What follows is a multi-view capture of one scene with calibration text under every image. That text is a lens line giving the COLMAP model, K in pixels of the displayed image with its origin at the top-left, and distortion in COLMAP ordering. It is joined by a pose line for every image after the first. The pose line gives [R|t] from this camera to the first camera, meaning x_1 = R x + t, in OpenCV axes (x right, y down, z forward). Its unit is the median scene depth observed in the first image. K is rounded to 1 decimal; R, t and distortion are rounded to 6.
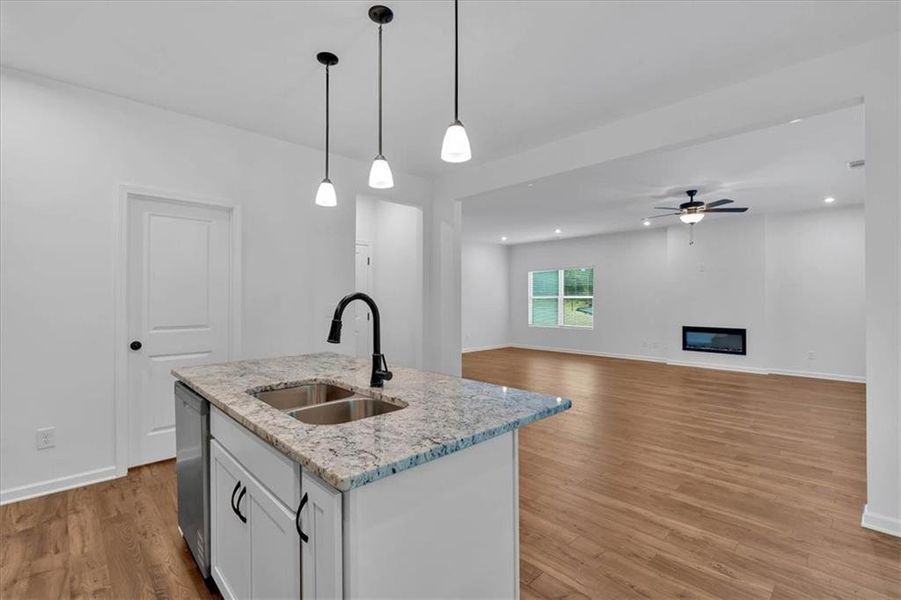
lens RADIAL K [[409.1, 0, 451.3], [0, 409.1, 296.7], [0, 0, 1]] dist [-0.005910, -0.000196]
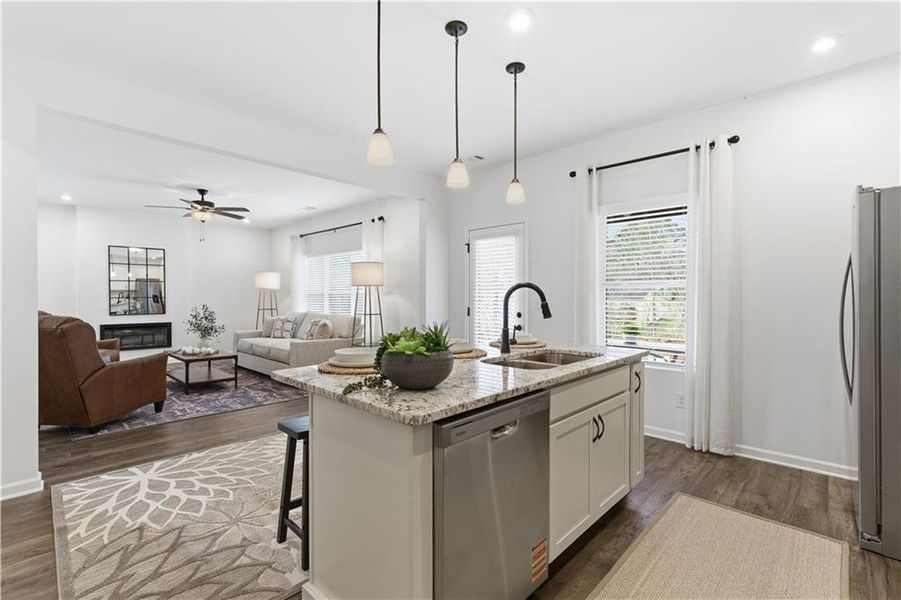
lens RADIAL K [[409.1, 0, 451.3], [0, 409.1, 300.8], [0, 0, 1]] dist [-0.005910, -0.000196]
pose [[-0.042421, -0.008450, 0.999064, -0.352887], [-0.006331, 0.999946, 0.008188, 0.009008], [-0.999080, -0.005978, -0.042472, 0.292390]]
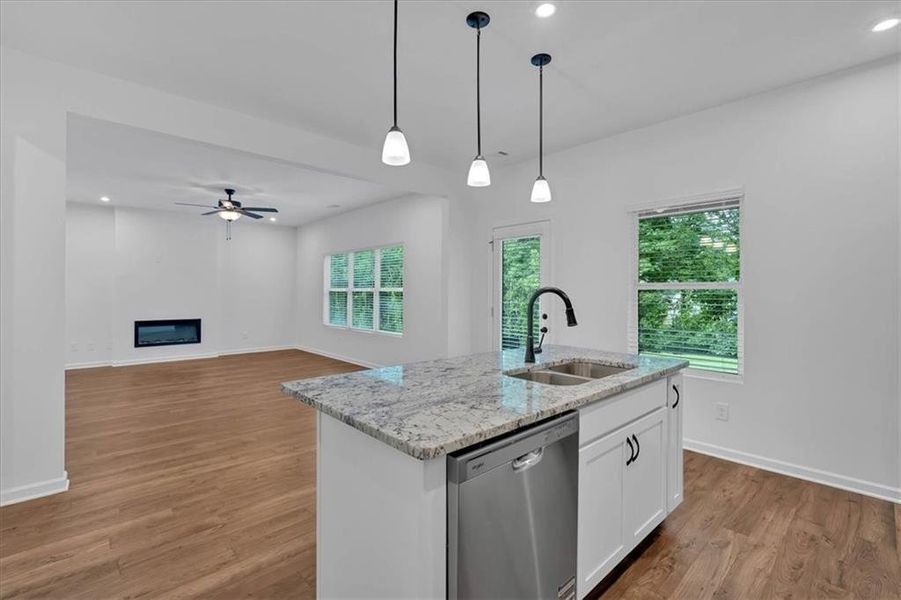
lens RADIAL K [[409.1, 0, 452.8], [0, 409.1, 292.6], [0, 0, 1]] dist [-0.005910, -0.000196]
pose [[0.015011, 0.000234, 0.999887, -0.338096], [-0.008637, 0.999963, -0.000104, 0.002697], [-0.999850, -0.008634, 0.015012, 0.289170]]
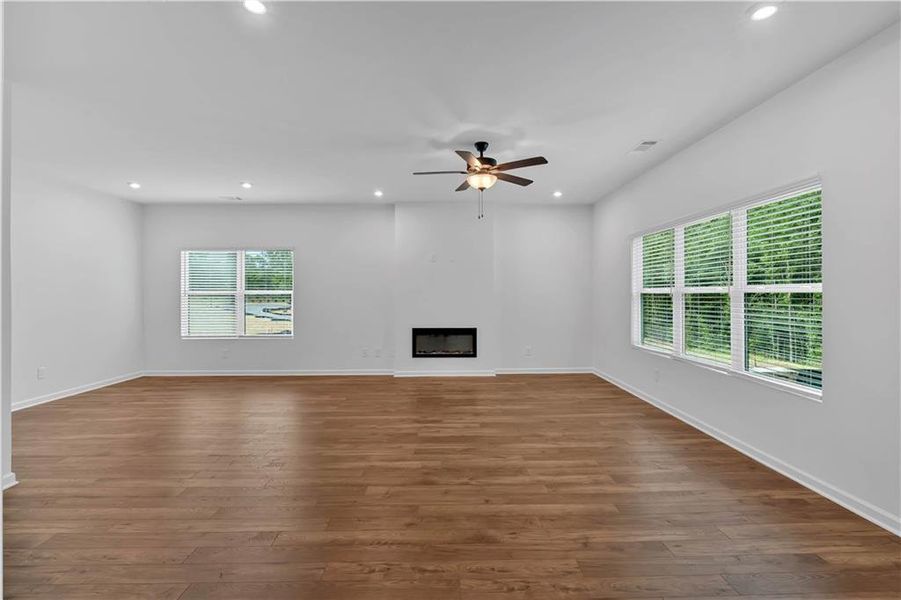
lens RADIAL K [[409.1, 0, 451.5], [0, 409.1, 292.0], [0, 0, 1]] dist [-0.005910, -0.000196]
pose [[0.679942, 0.004425, 0.733252, 0.021017], [-0.002020, 0.999989, -0.004163, 0.003044], [-0.733263, 0.001349, 0.679944, 0.399051]]
